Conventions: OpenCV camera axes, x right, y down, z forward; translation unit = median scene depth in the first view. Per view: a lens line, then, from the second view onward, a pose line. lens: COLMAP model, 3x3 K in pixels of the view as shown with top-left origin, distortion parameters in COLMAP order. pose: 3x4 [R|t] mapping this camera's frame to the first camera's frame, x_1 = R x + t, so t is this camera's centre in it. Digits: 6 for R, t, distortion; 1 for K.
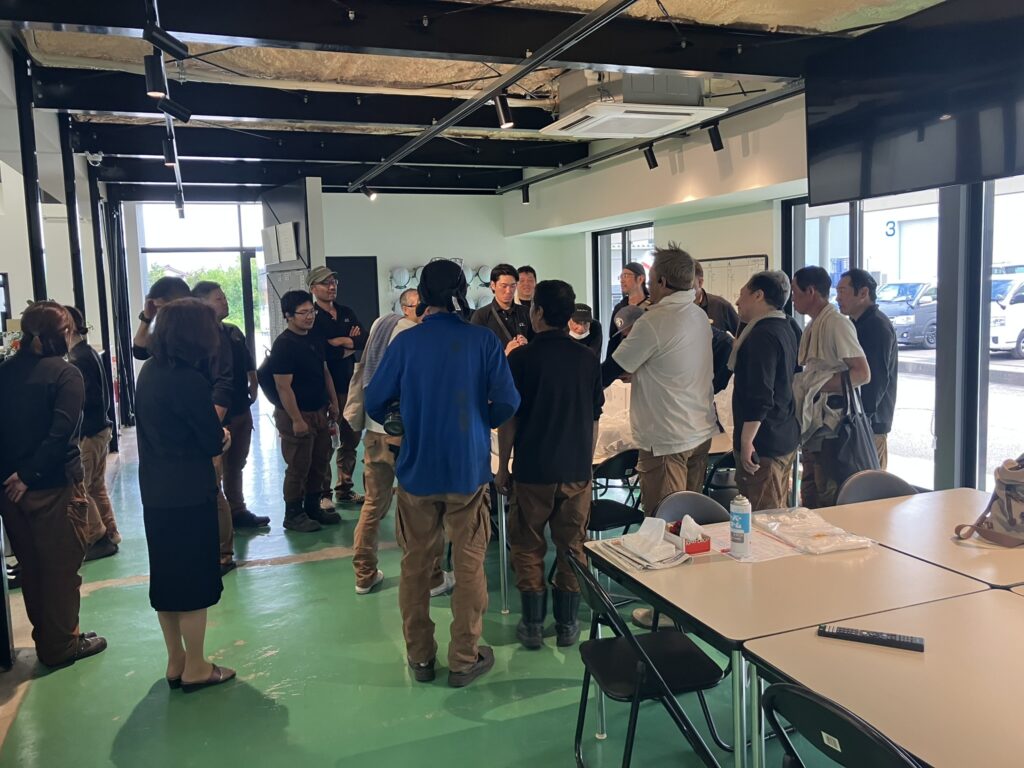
lens RADIAL K [[842.7, 0, 507.3], [0, 842.7, 389.1], [0, 0, 1]] dist [0.014378, -0.006879]
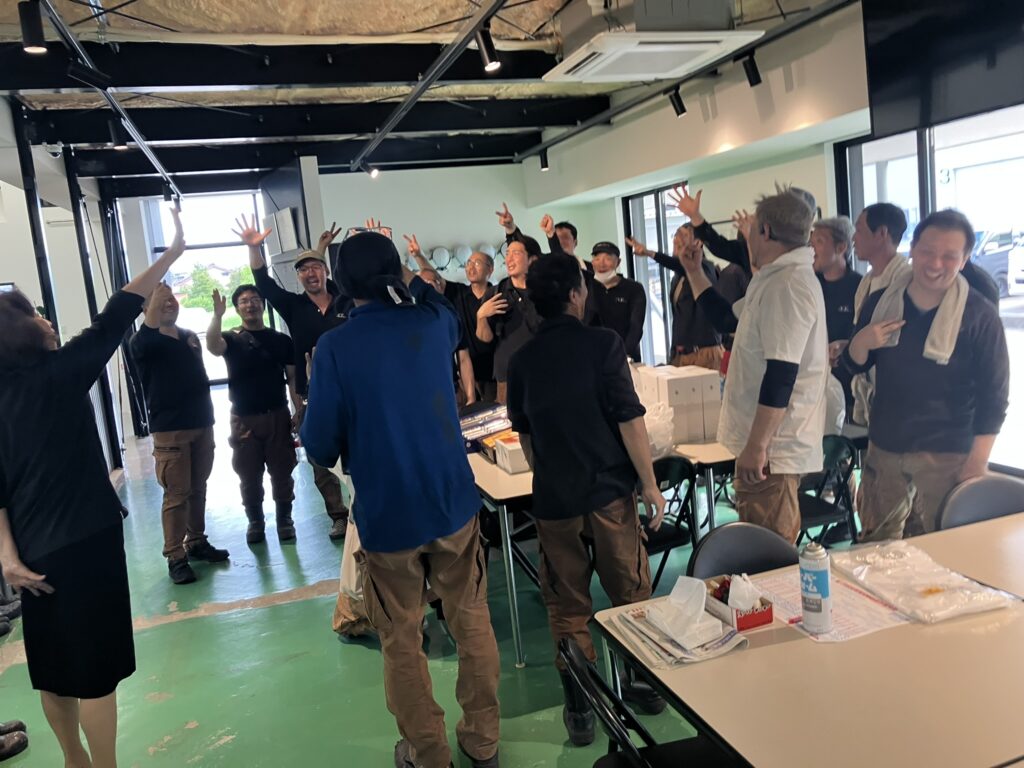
lens RADIAL K [[842.7, 0, 517.0], [0, 842.7, 374.4], [0, 0, 1]] dist [0.014378, -0.006879]
pose [[0.997052, -0.058640, -0.049475, 0.037905], [0.059098, 0.998221, 0.007844, -0.015699], [0.048927, -0.010744, 0.998745, 0.147522]]
